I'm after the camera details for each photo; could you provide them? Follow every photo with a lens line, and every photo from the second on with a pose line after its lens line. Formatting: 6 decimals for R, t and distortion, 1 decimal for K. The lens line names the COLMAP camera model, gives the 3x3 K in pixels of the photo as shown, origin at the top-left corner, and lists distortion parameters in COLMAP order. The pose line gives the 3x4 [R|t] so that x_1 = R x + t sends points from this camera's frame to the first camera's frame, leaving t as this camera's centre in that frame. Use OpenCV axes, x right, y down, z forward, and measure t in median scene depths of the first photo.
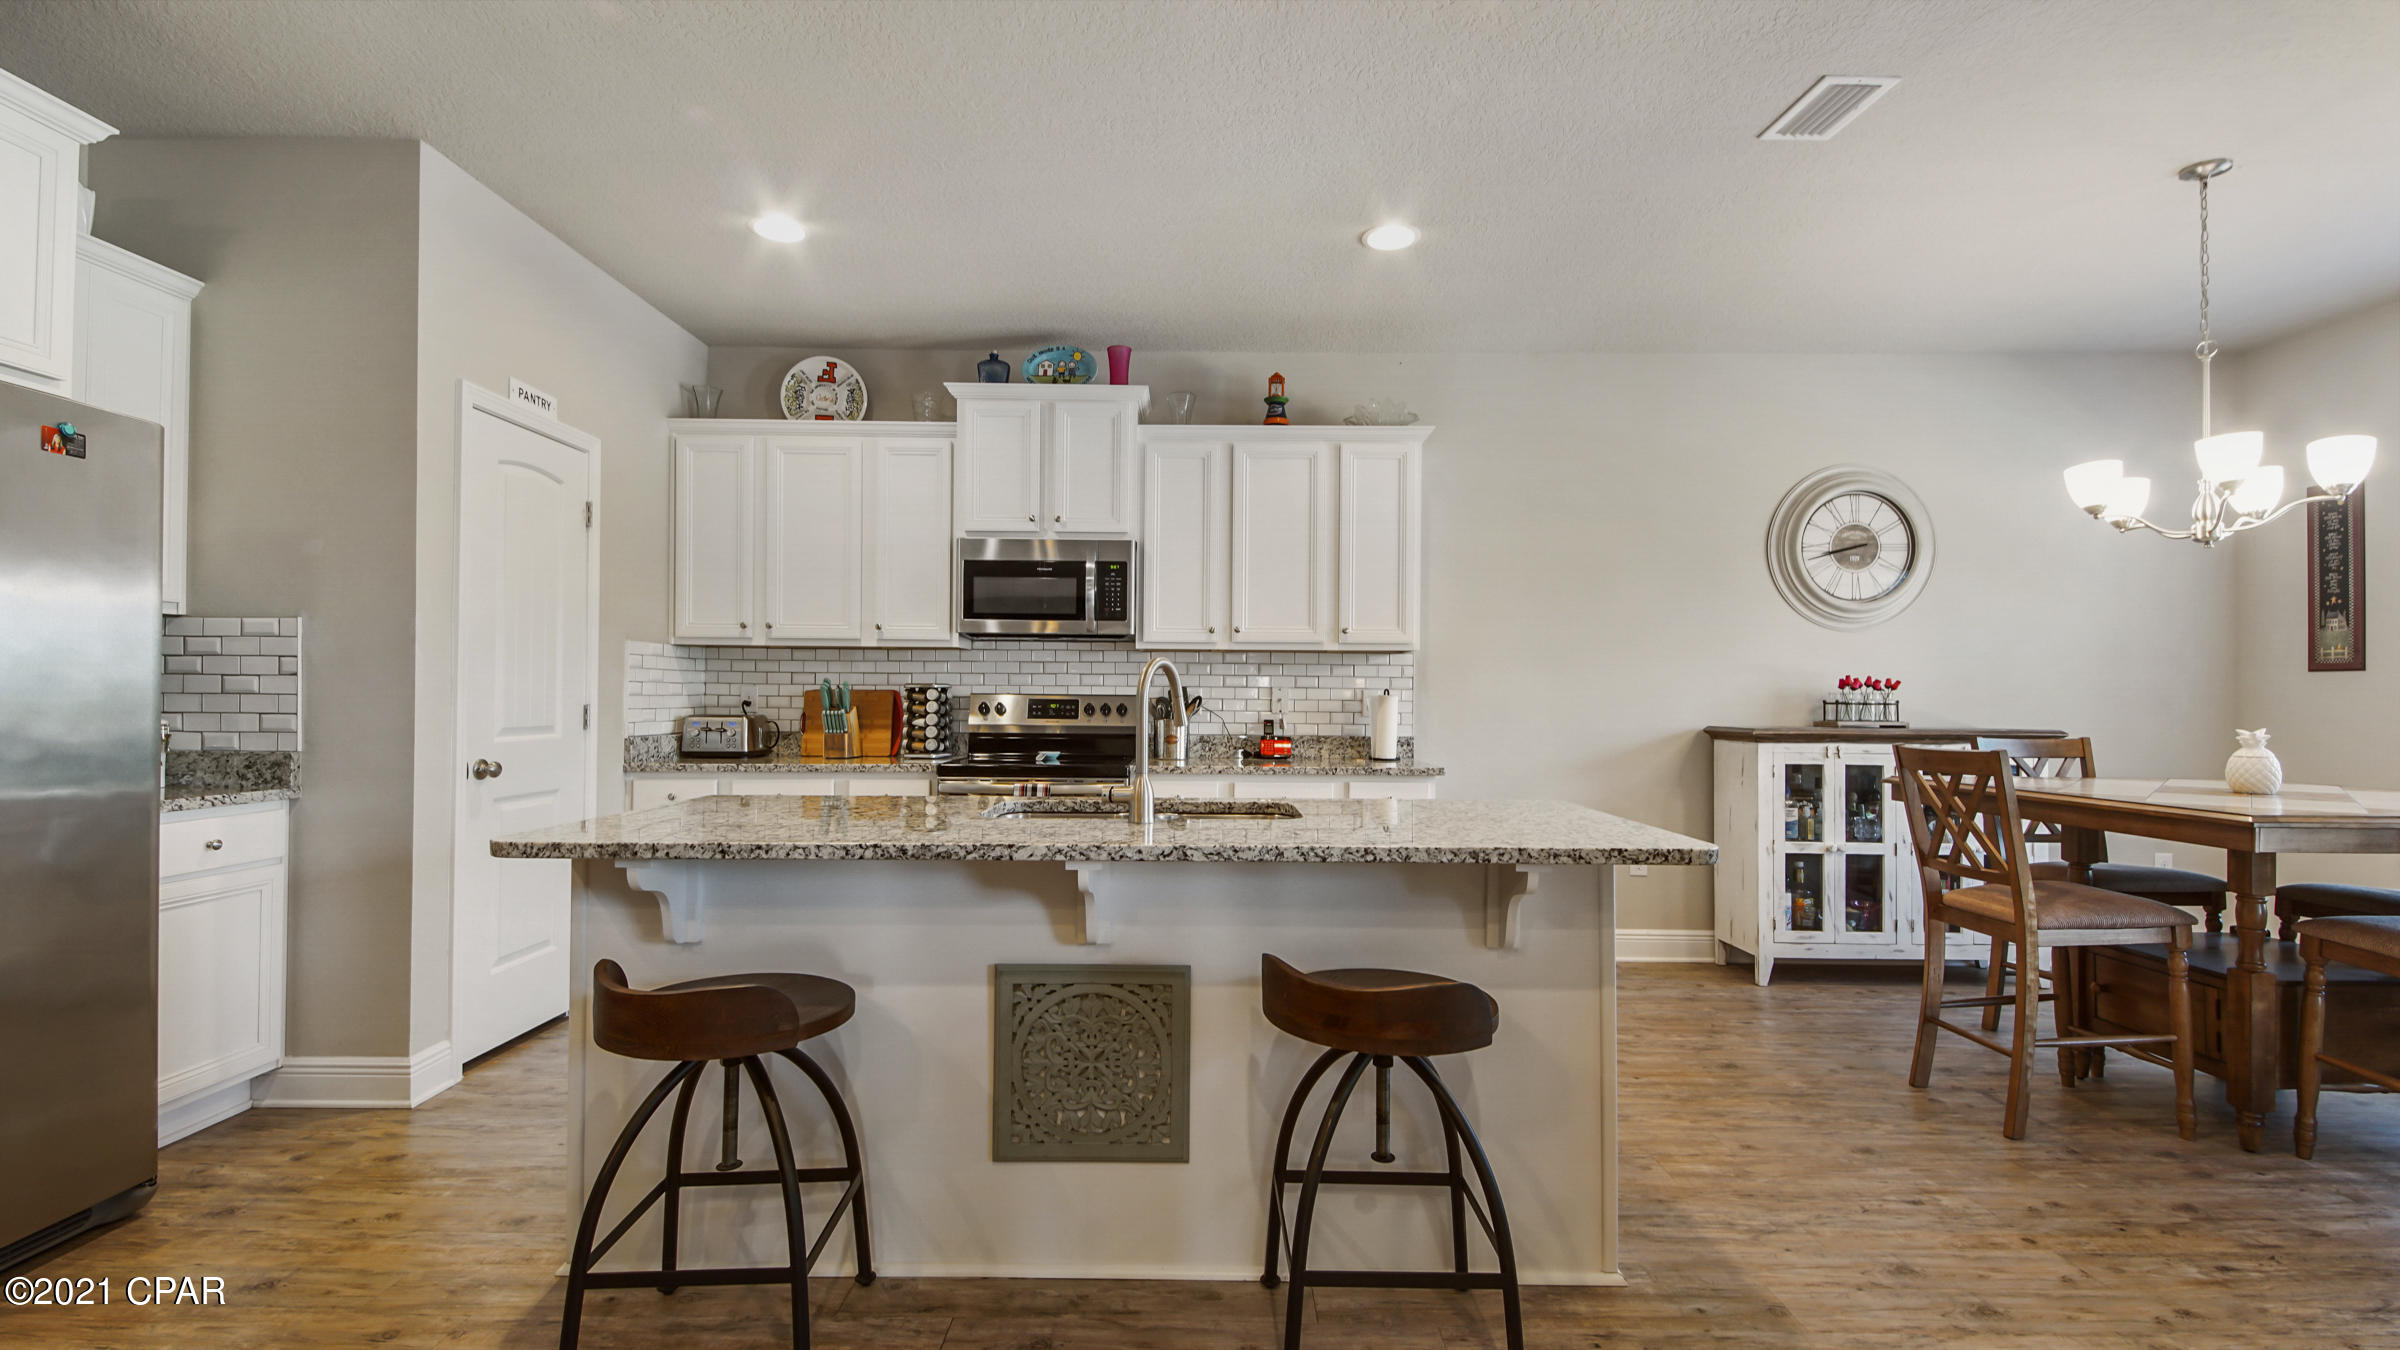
lens RADIAL K [[1045.3, 0, 1195.0], [0, 1045.3, 676.8], [0, 0, 1]] dist [0.025336, -0.016118]
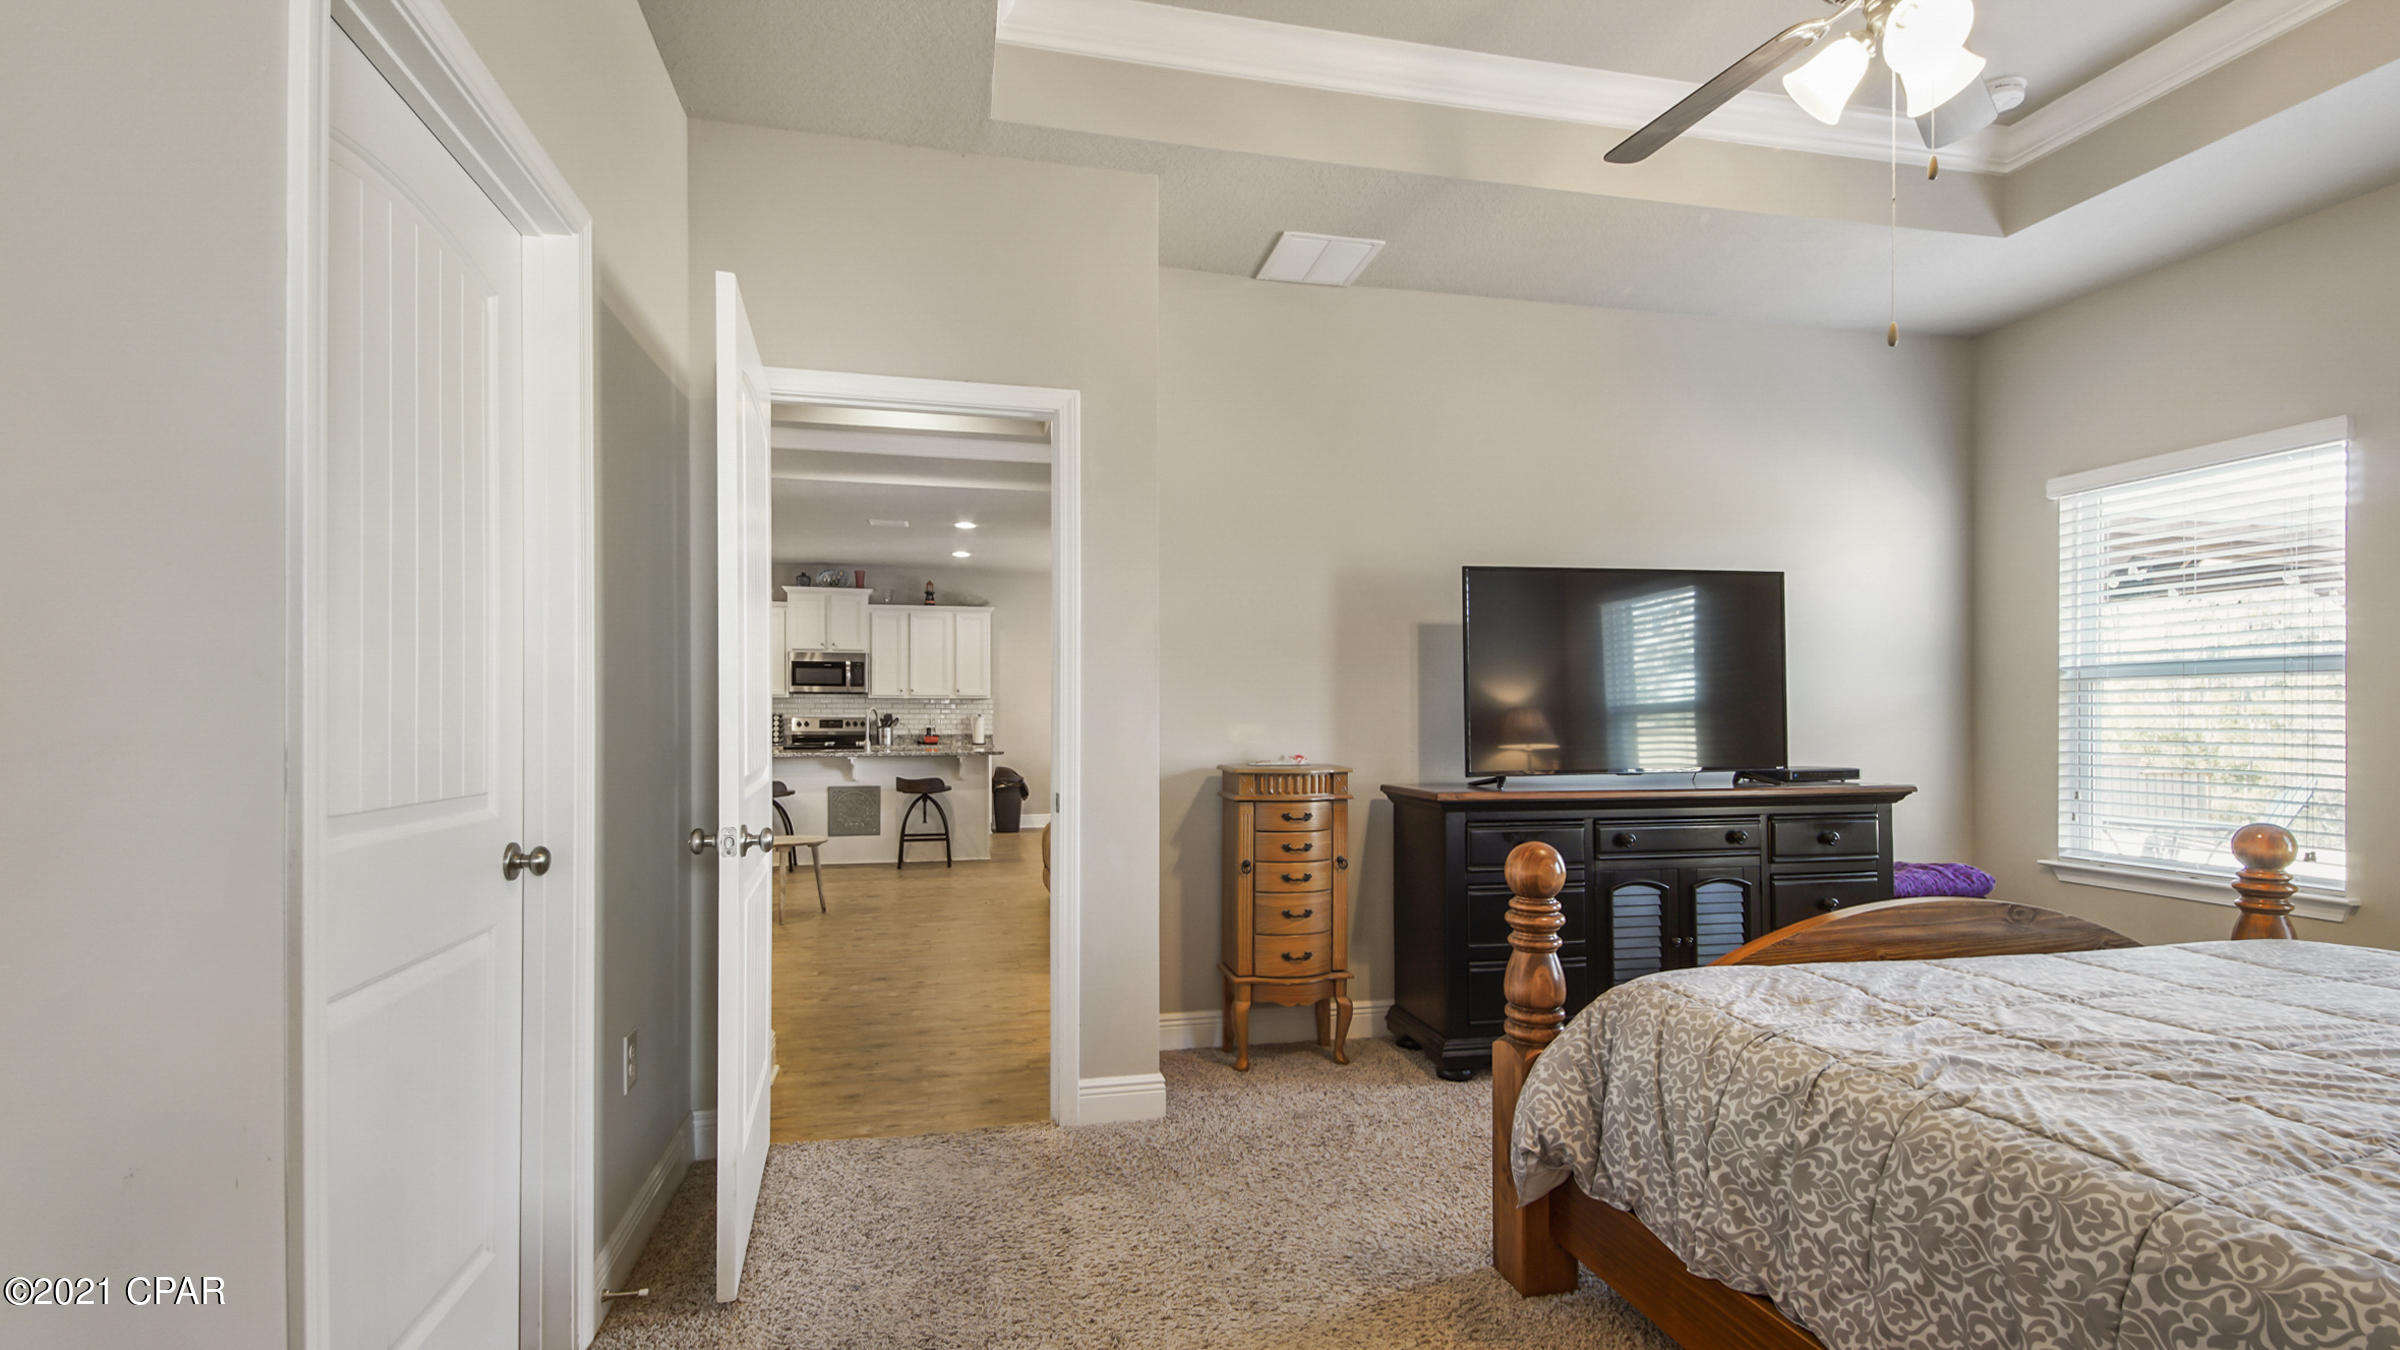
lens RADIAL K [[1097.1, 0, 1205.3], [0, 1097.1, 721.9], [0, 0, 1]] dist [0.038353, -0.023240]
pose [[0.973574, -0.006939, 0.228264, 0.117938], [0.002088, 0.999767, 0.021490, -0.024979], [-0.228360, -0.020446, 0.973362, -1.616767]]
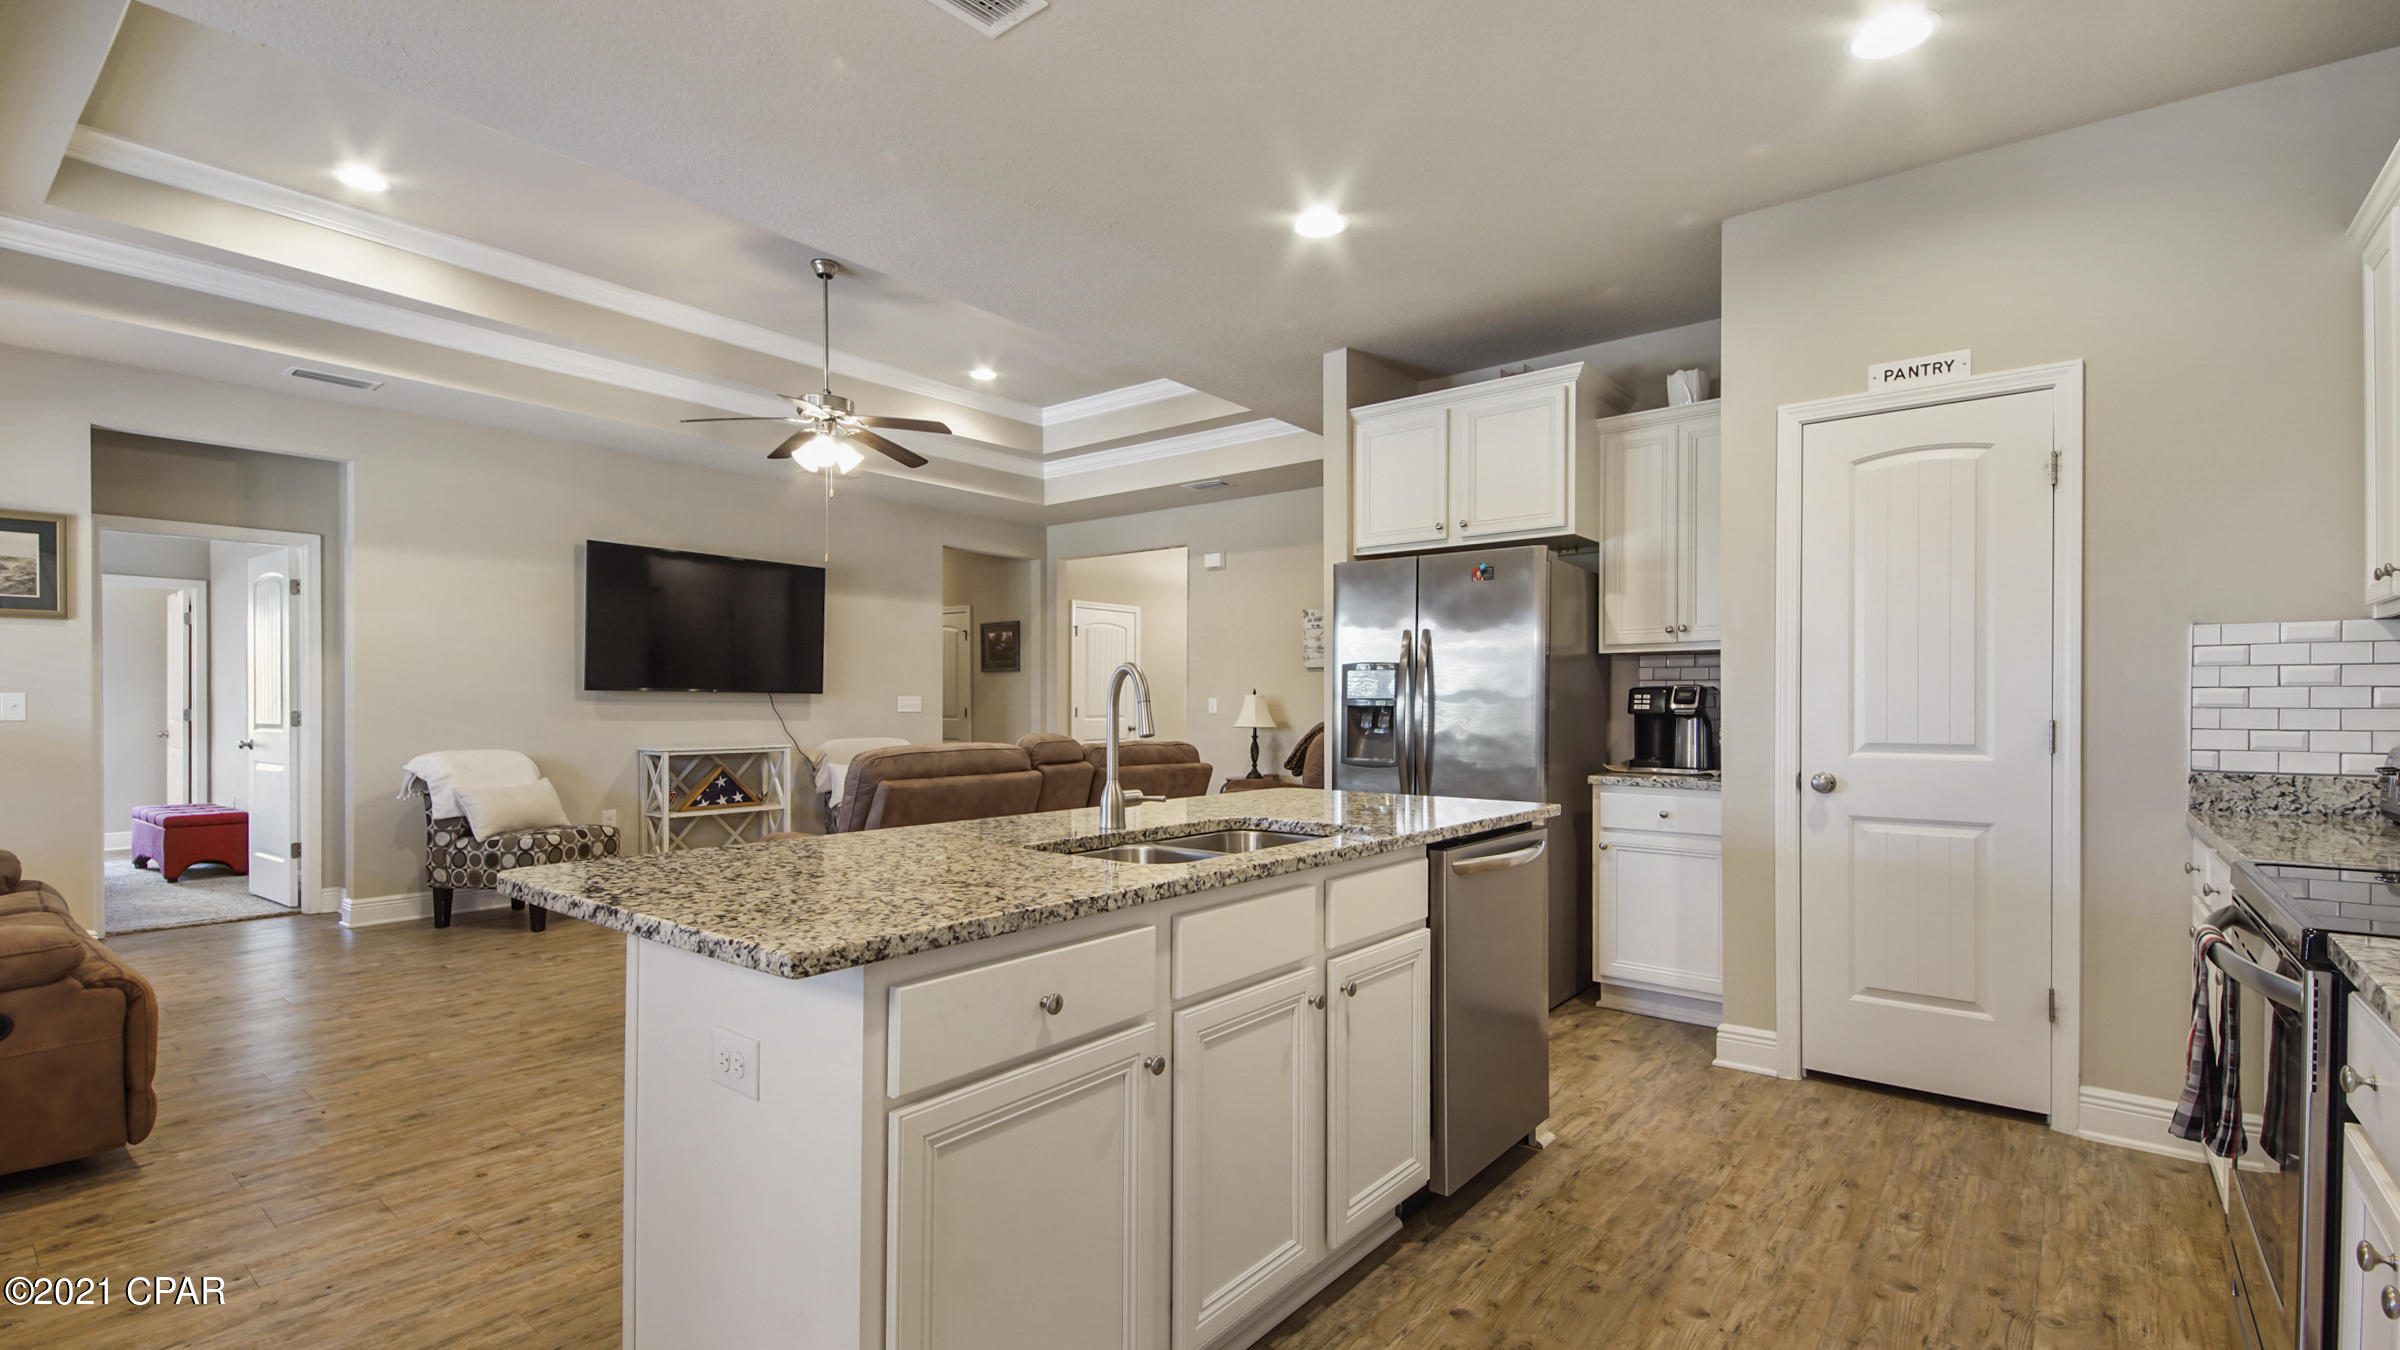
lens RADIAL K [[1040.6, 0, 1200.2], [0, 1040.6, 696.7], [0, 0, 1]] dist [0.016784, -0.016890]
pose [[-0.630641, -0.012132, -0.775980, 0.315542], [0.009710, 0.999676, -0.023520, 0.016922], [0.776014, -0.022367, -0.630319, 0.808761]]
